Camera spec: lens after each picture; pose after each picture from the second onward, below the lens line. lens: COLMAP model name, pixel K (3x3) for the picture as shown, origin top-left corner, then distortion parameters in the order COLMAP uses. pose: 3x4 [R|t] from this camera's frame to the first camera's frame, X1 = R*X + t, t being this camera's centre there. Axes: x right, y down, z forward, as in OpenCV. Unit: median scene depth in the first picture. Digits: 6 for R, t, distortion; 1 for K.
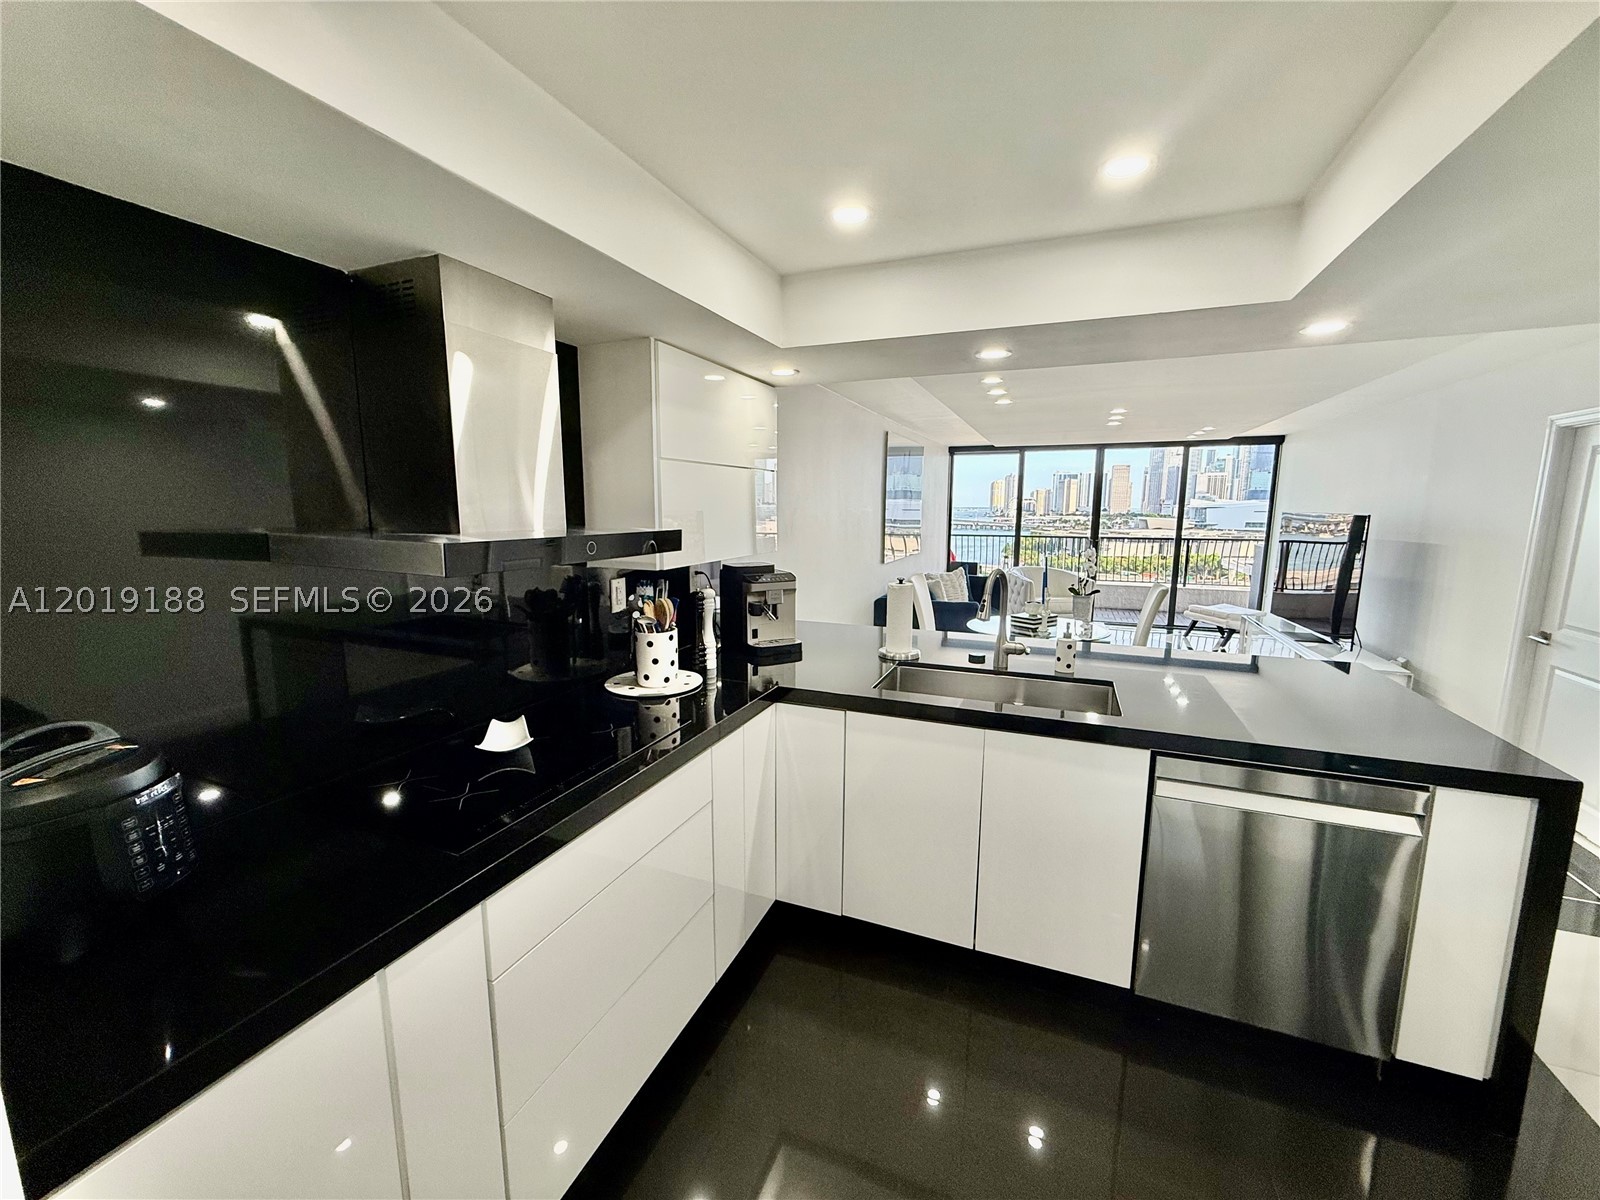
lens RADIAL K [[641.4, 0, 794.4], [0, 641.4, 601.6], [0, 0, 1]] dist [0.001752, 0.000124]
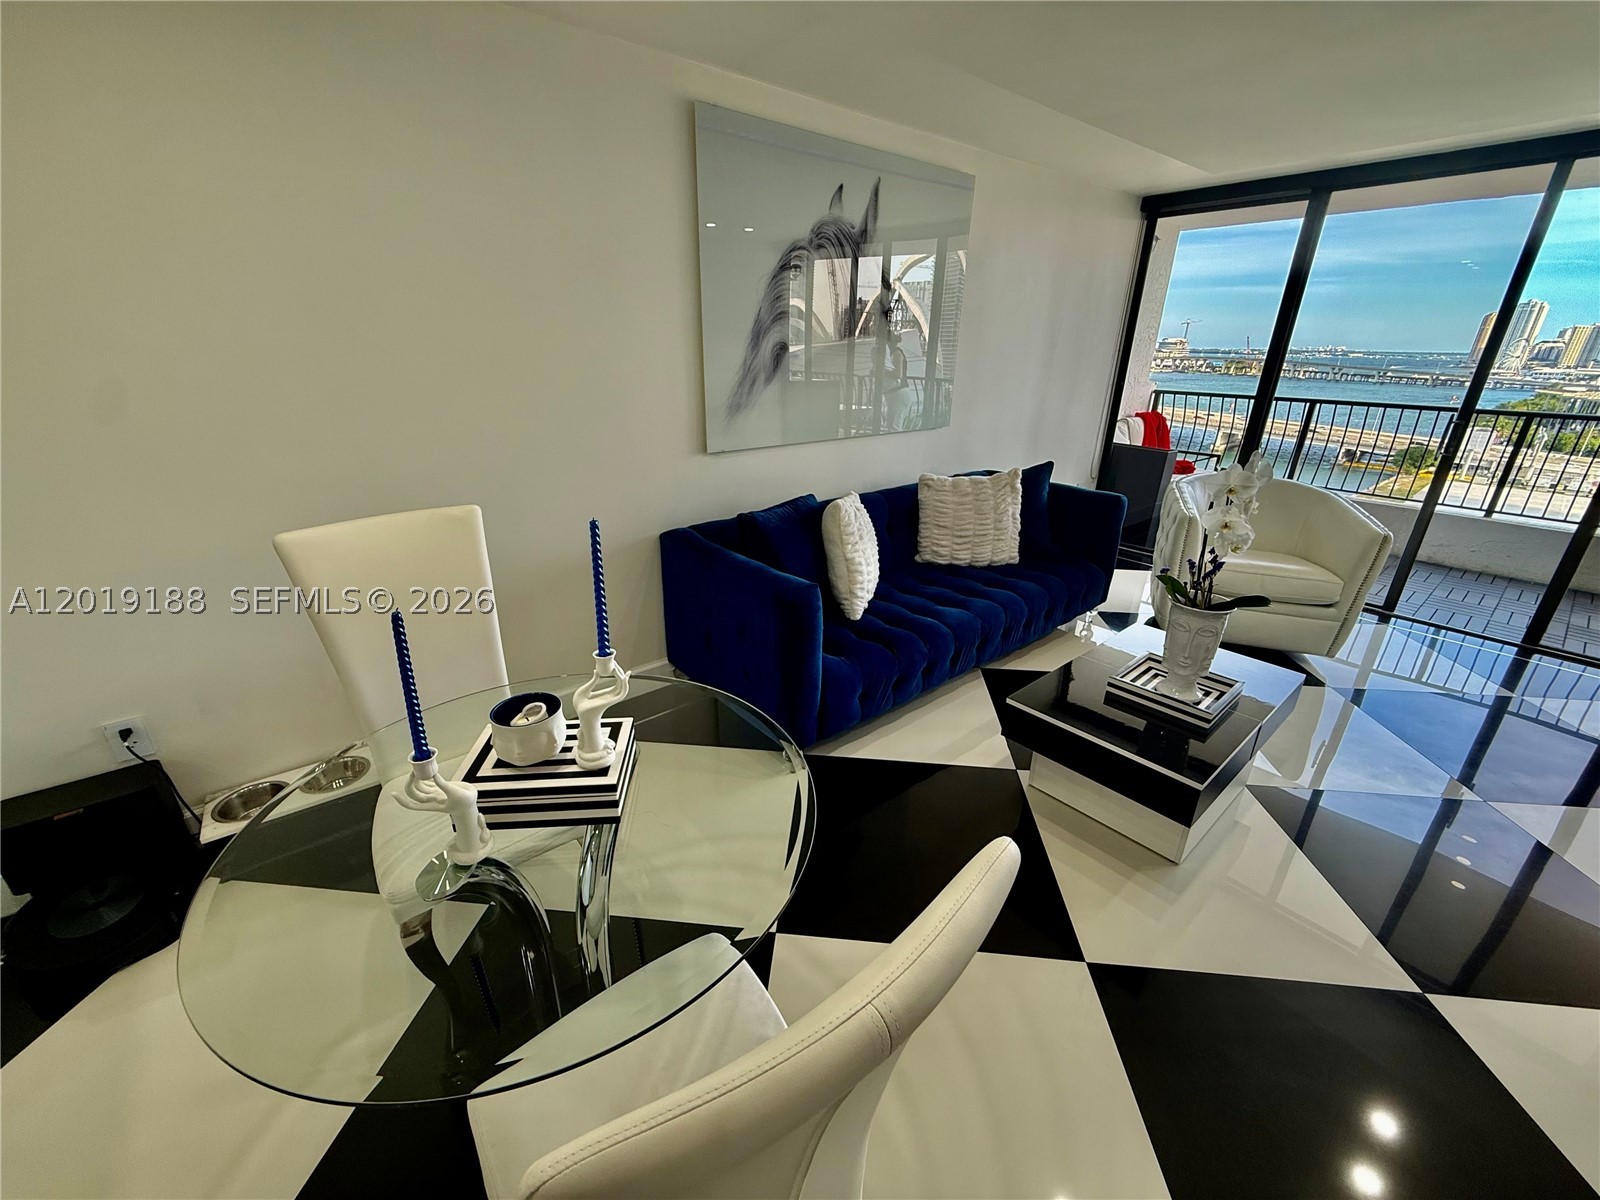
lens RADIAL K [[641.4, 0, 794.4], [0, 641.4, 601.6], [0, 0, 1]] dist [0.001752, 0.000124]
pose [[0.885105, 0.185836, -0.426678, 0.370759], [-0.082174, 0.964816, 0.249754, -0.069620], [0.458079, -0.185996, 0.869235, 0.563740]]
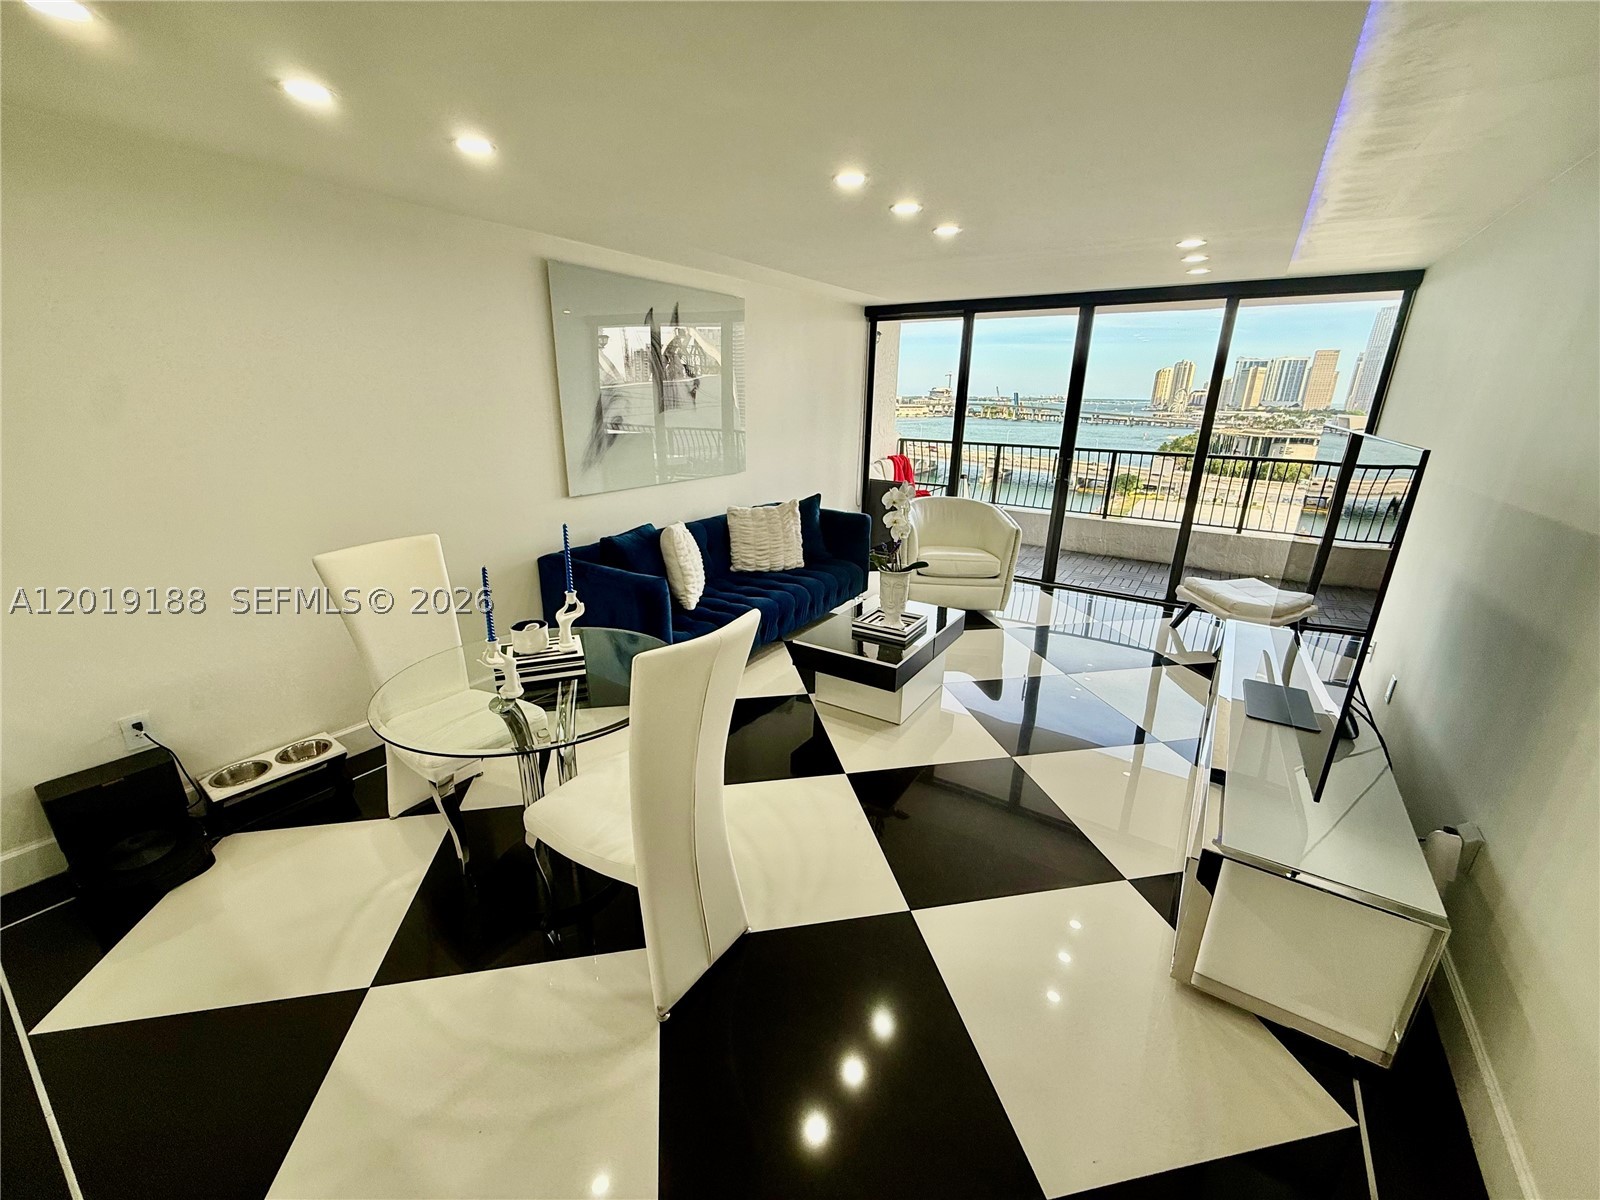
lens RADIAL K [[641.4, 0, 794.4], [0, 641.4, 601.6], [0, 0, 1]] dist [0.001752, 0.000124]
pose [[0.980484, 0.073727, -0.182251, 0.428445], [-0.042820, 0.984850, 0.168038, -0.066757], [0.191879, -0.156955, 0.968787, 0.395612]]
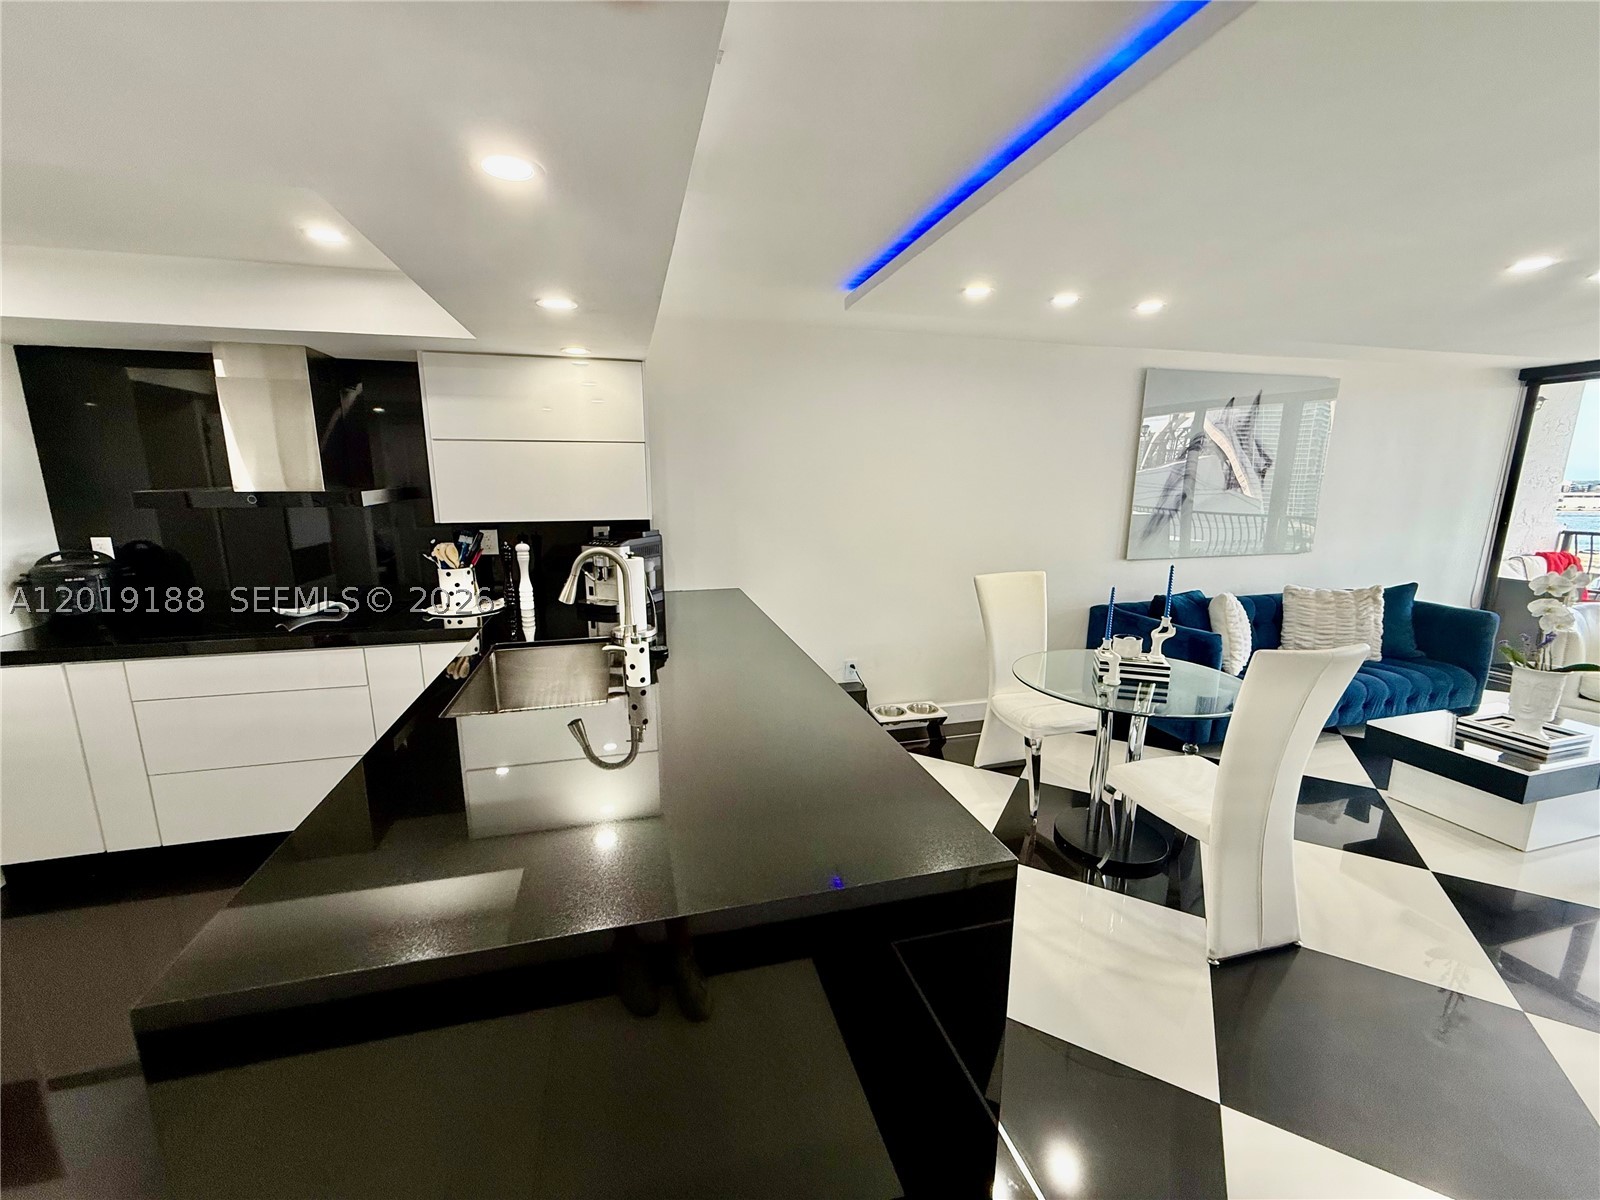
lens RADIAL K [[641.4, 0, 794.4], [0, 641.4, 601.6], [0, 0, 1]] dist [0.001752, 0.000124]
pose [[0.613667, 0.153408, -0.774518, 0.432736], [-0.119967, 0.987670, 0.100574, -0.036918], [0.780398, 0.031197, 0.624505, 0.242249]]
